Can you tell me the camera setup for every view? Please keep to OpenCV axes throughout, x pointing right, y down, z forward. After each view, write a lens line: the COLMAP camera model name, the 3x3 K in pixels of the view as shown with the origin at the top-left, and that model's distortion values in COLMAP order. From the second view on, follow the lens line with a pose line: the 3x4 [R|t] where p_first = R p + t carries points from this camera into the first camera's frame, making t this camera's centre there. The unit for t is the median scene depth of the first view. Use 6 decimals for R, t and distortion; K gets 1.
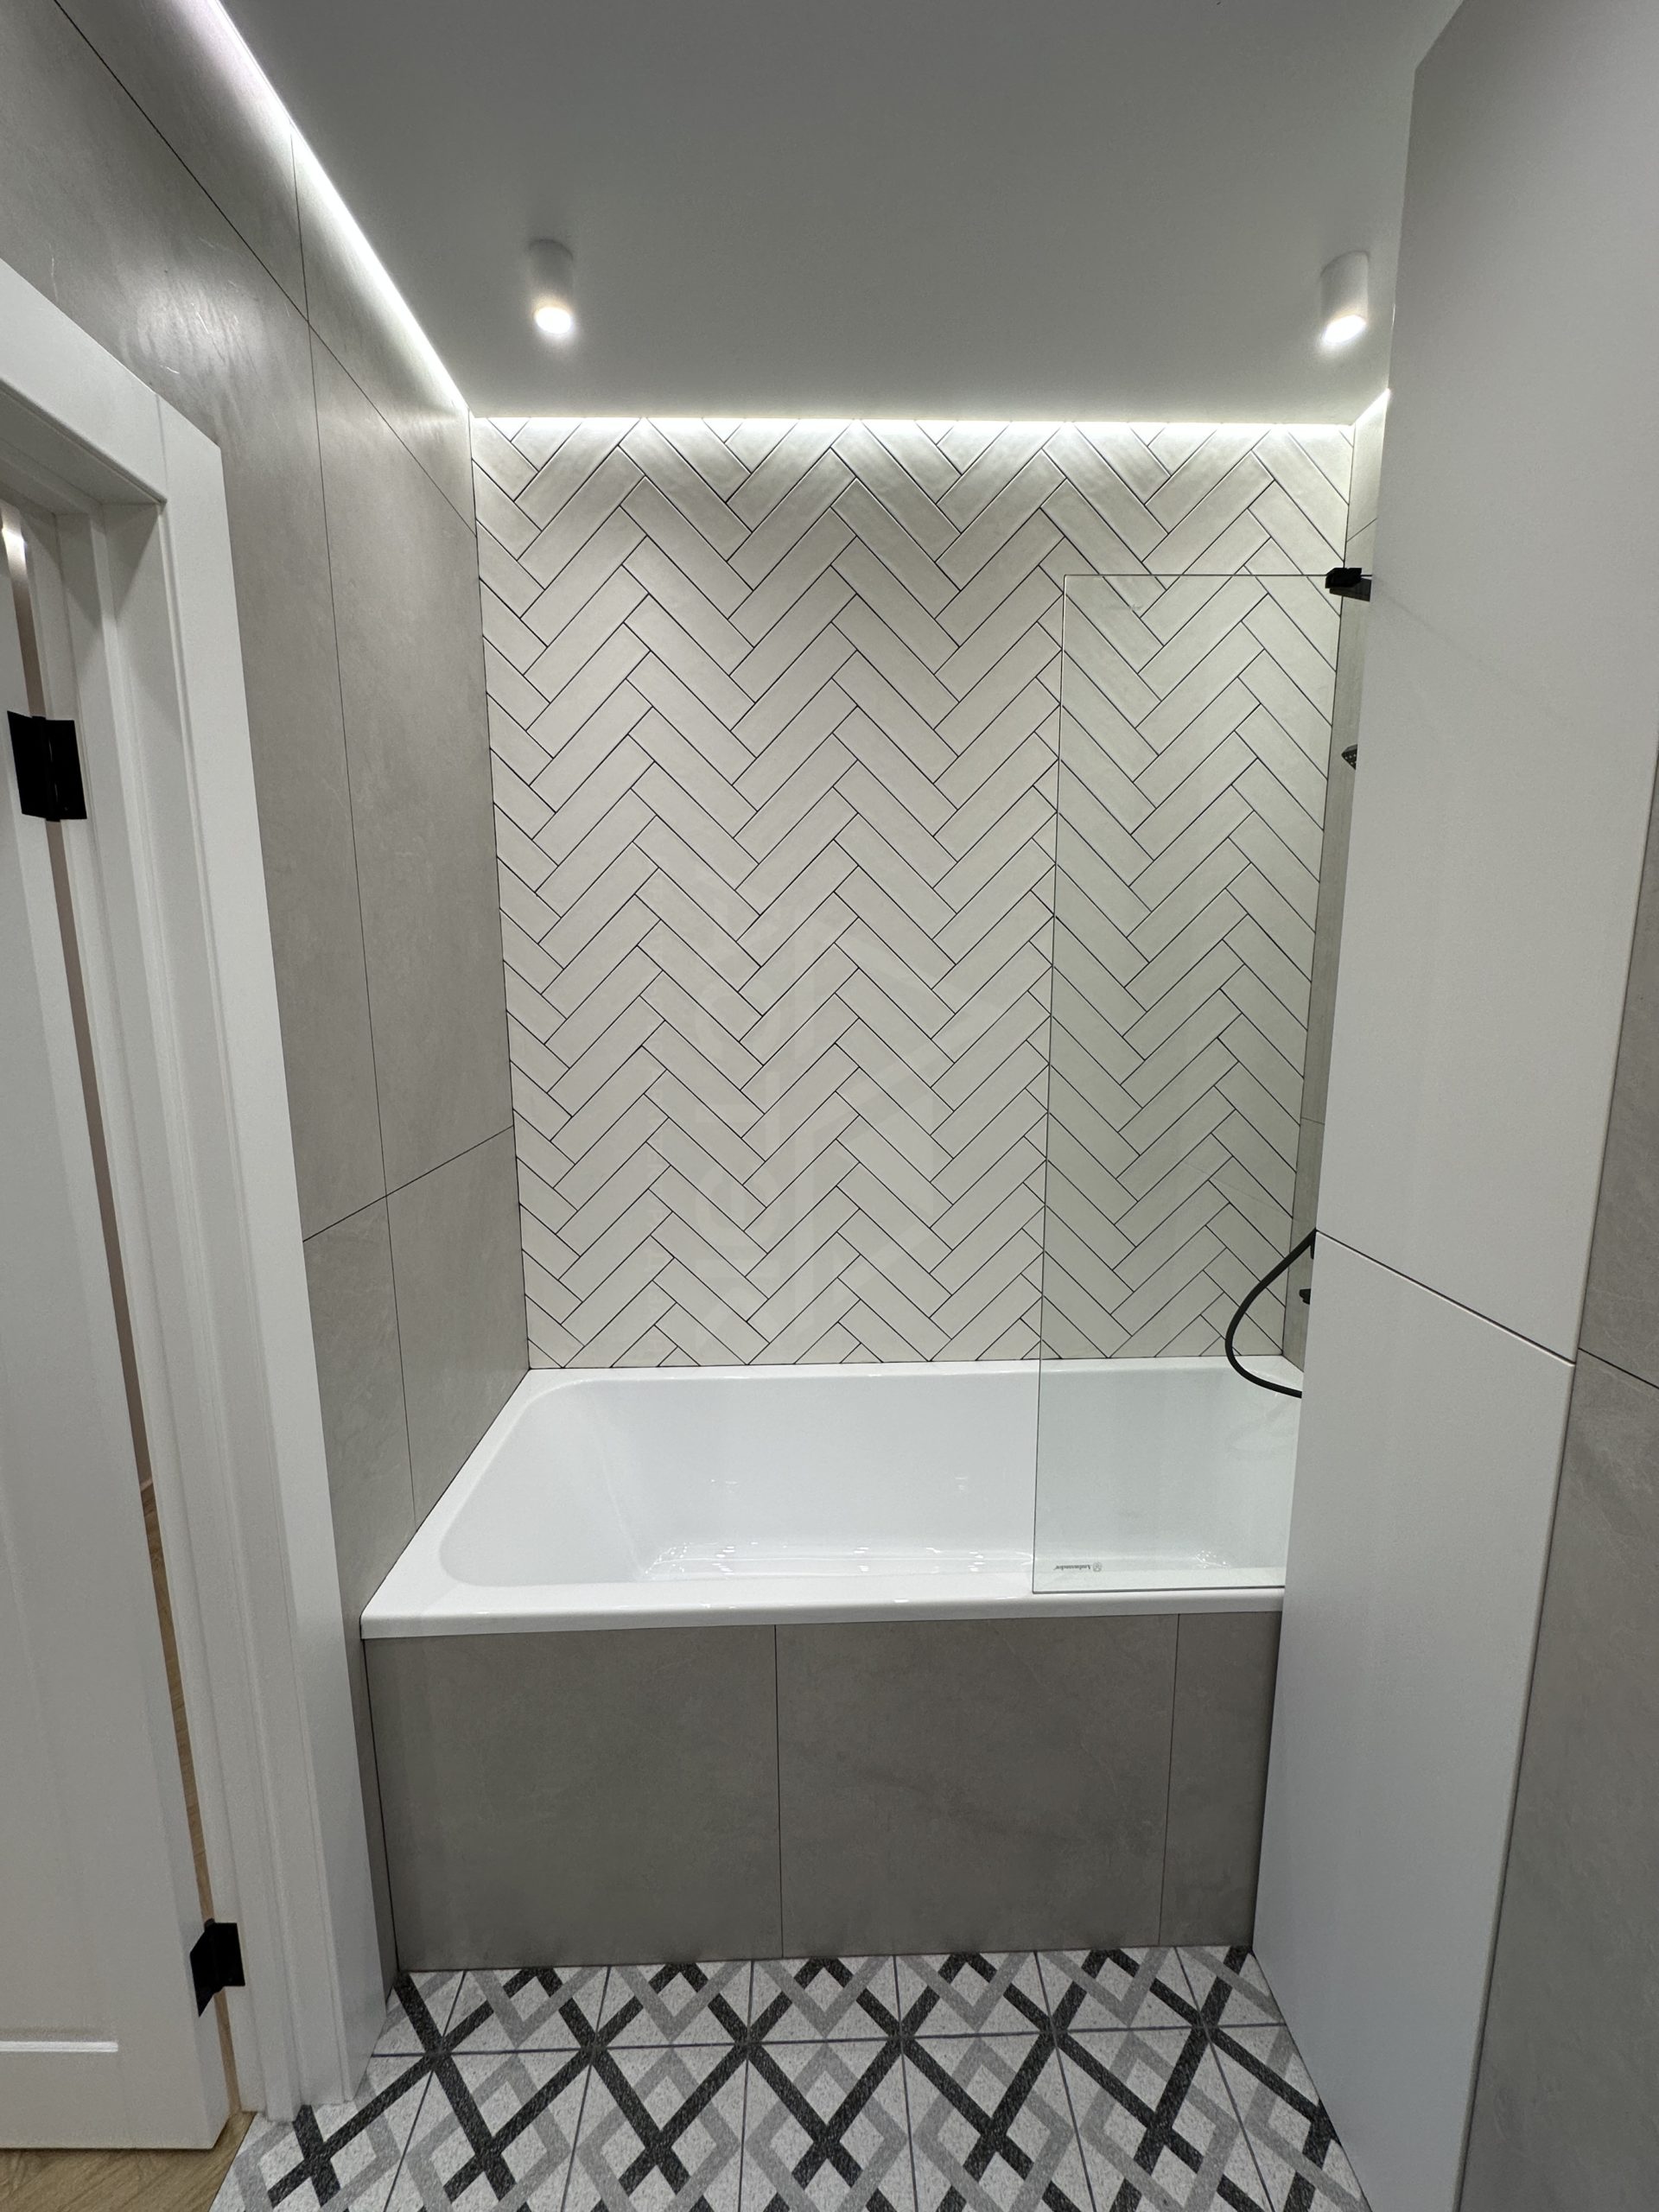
lens RADIAL K [[883.6, 0, 823.0], [0, 883.6, 1103.4], [0, 0, 1]] dist [-0.005932, 0.001278]
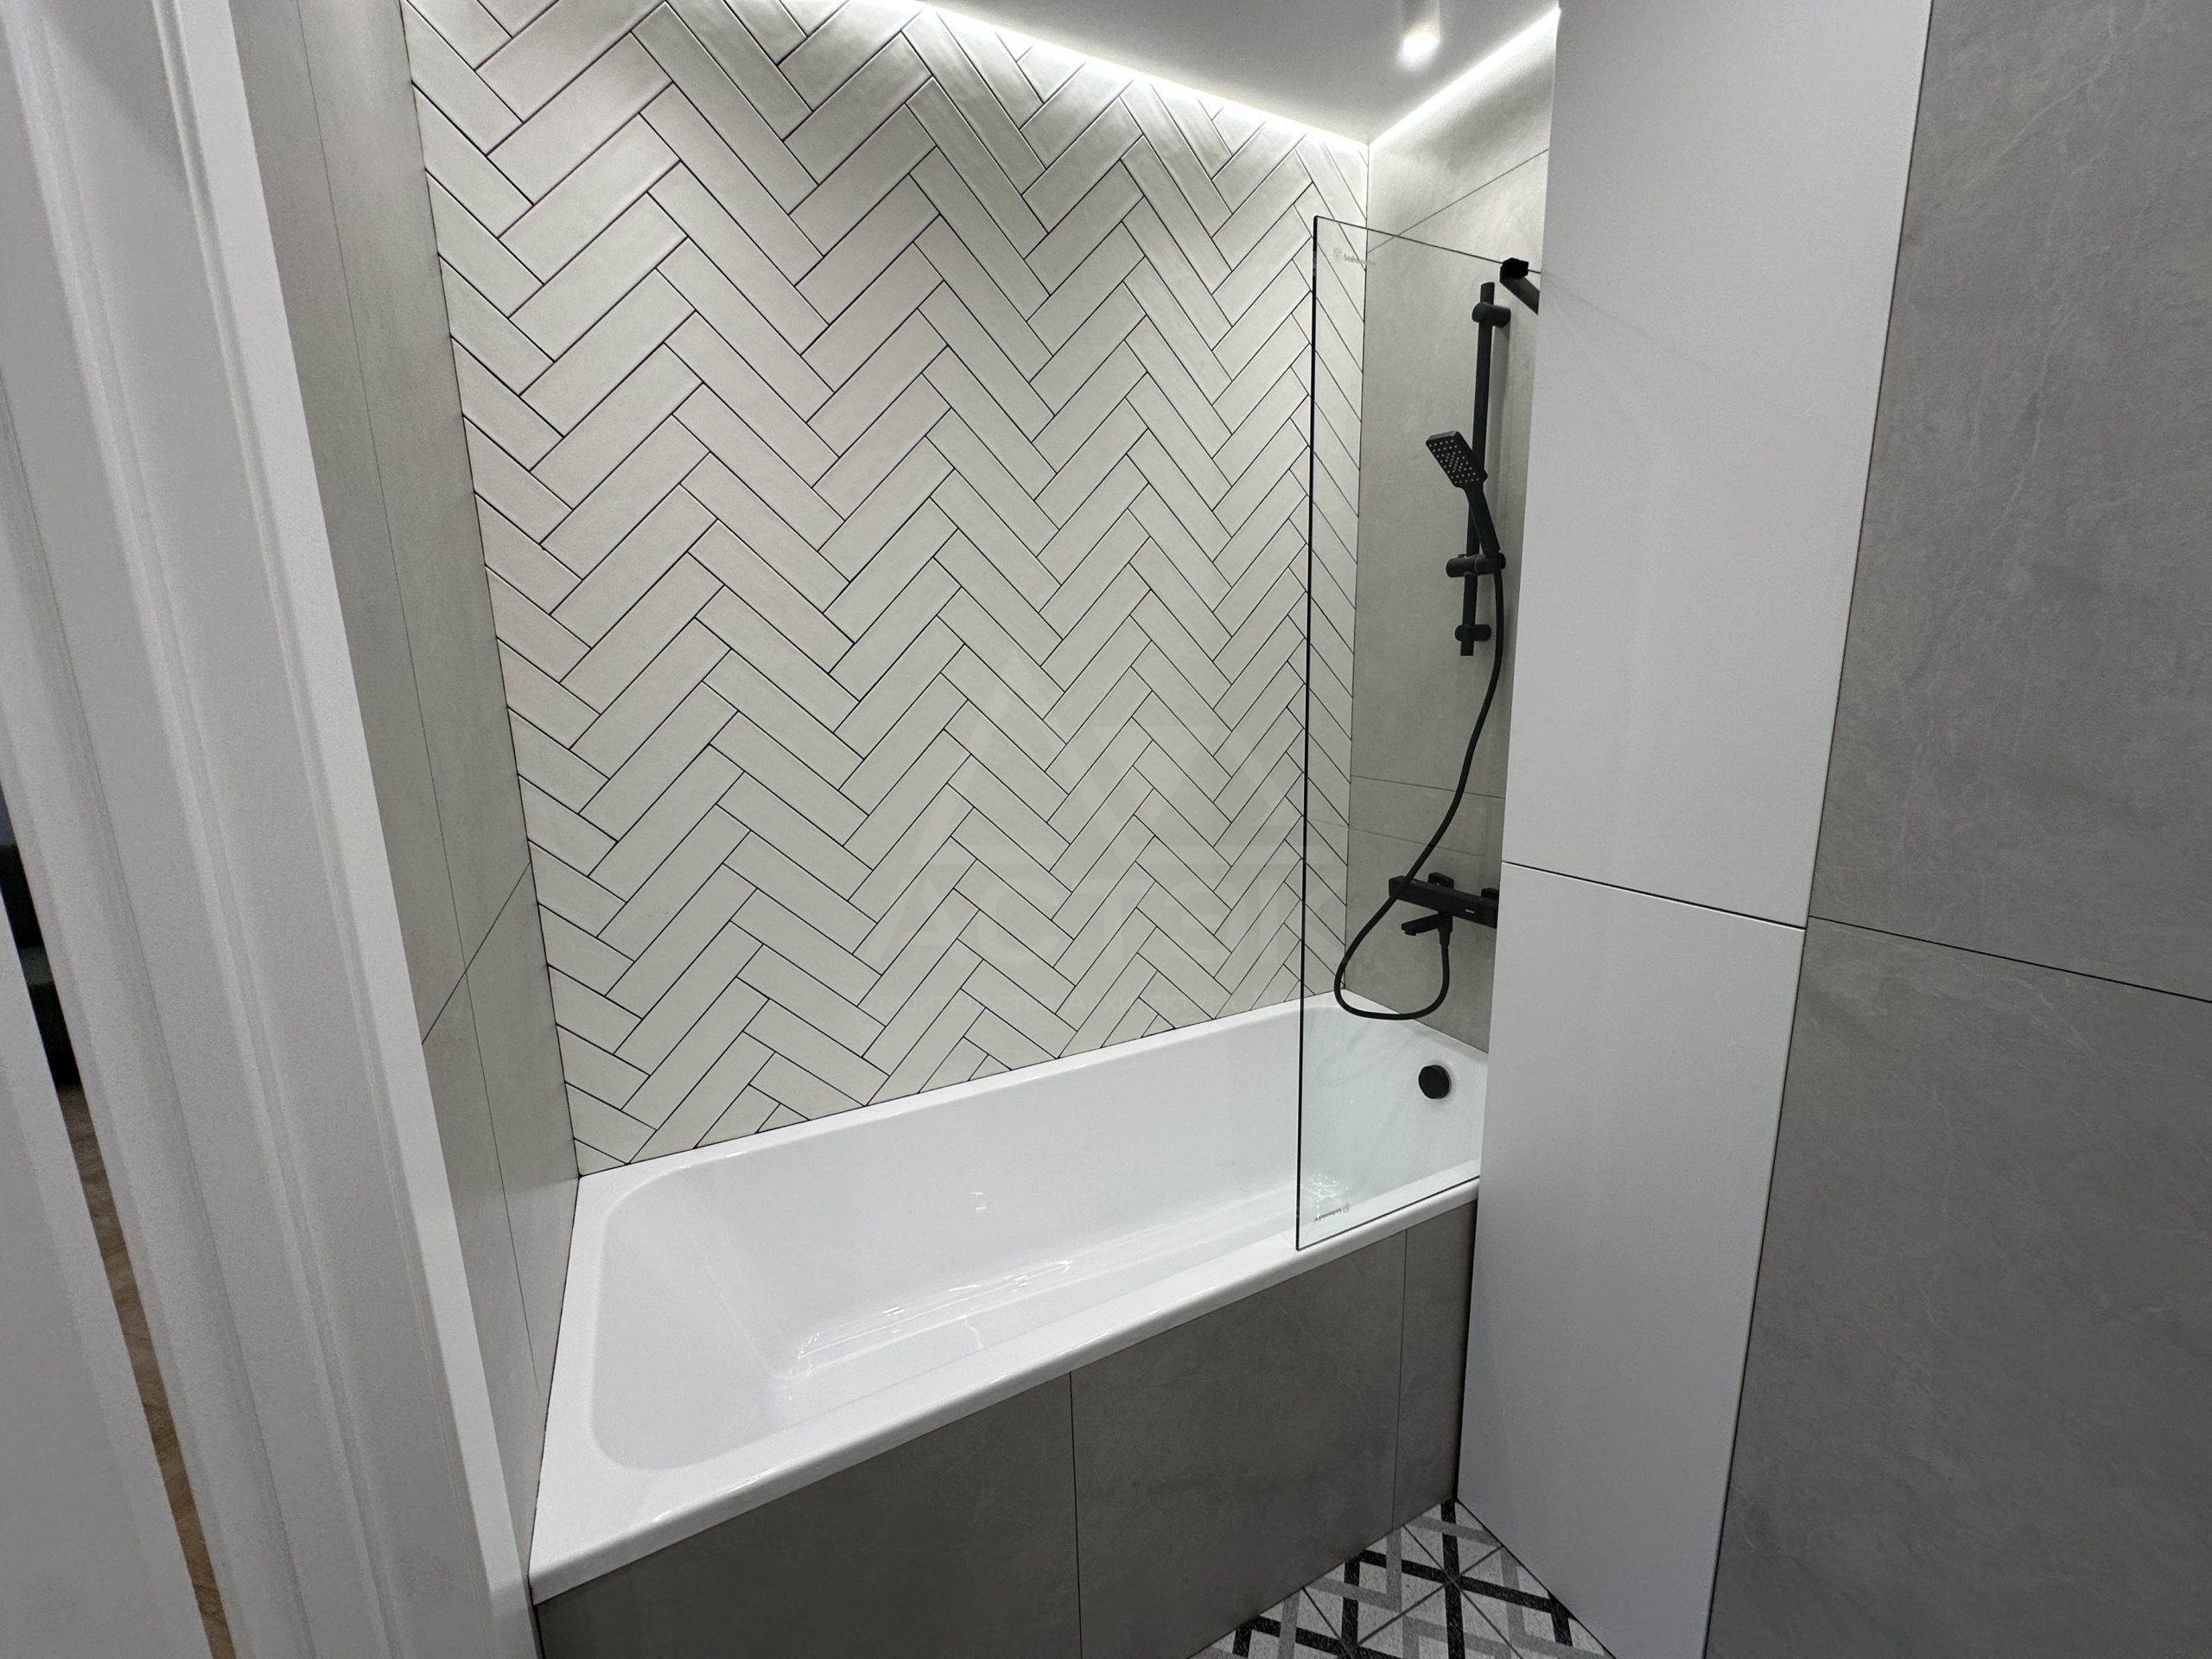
lens RADIAL K [[883.6, 0, 1108.6], [0, 883.6, 830.4], [0, 0, 1]] dist [-0.005932, 0.001278]
pose [[0.898146, -0.098054, 0.428625, -0.249977], [0.085115, 0.995151, 0.049304, 0.004475], [-0.431381, -0.007800, 0.902136, 0.132282]]
